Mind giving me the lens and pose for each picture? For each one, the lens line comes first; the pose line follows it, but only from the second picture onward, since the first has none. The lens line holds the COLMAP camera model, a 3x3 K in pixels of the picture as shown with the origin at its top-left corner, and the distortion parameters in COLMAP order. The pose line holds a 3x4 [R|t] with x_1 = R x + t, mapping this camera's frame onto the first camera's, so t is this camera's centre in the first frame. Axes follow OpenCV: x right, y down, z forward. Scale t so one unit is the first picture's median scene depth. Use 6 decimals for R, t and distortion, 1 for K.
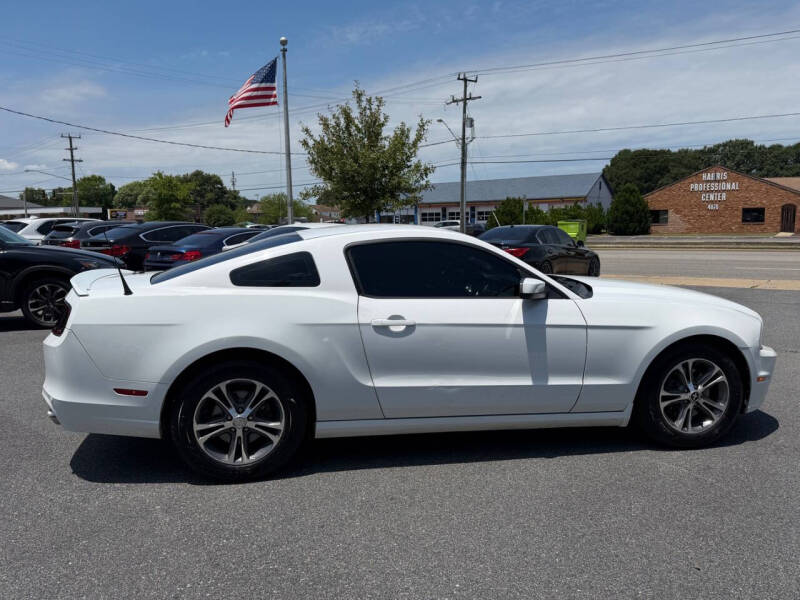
lens RADIAL K [[639.1, 0, 419.5], [0, 639.1, 305.5], [0, 0, 1]] dist [0.061582, -0.083668]
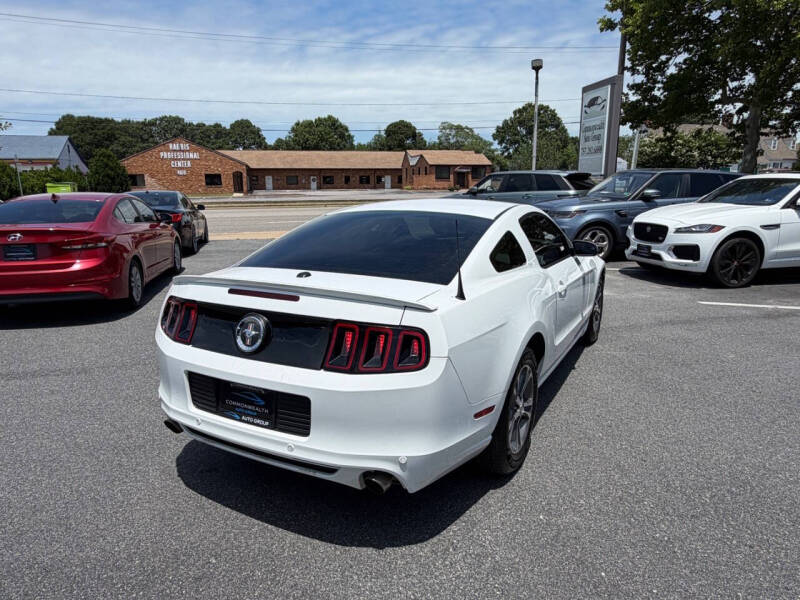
lens RADIAL K [[522.6, 0, 407.9], [0, 522.6, 307.6], [0, 0, 1]] dist [-0.007376, 0.007976]
pose [[0.642517, -0.172522, 0.746598, -0.180080], [0.094524, 0.984728, 0.146202, -0.019740], [-0.760419, -0.023366, 0.649012, 0.115122]]
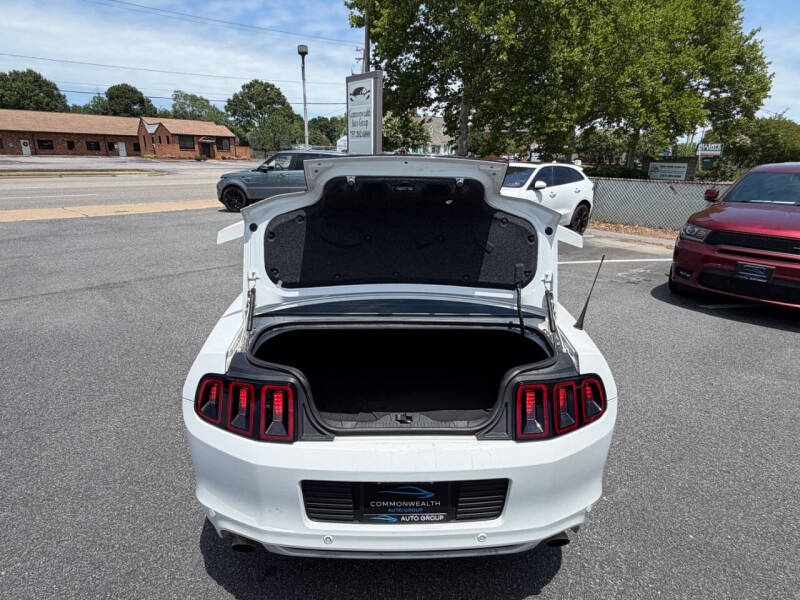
lens RADIAL K [[442.8, 0, 406.1], [0, 442.8, 301.6], [0, 0, 1]] dist [0.000613, 0.000194]
pose [[0.180048, -0.292839, 0.939057, -0.183832], [0.096033, 0.955331, 0.279501, -0.041376], [-0.978959, 0.039857, 0.200128, 0.201646]]
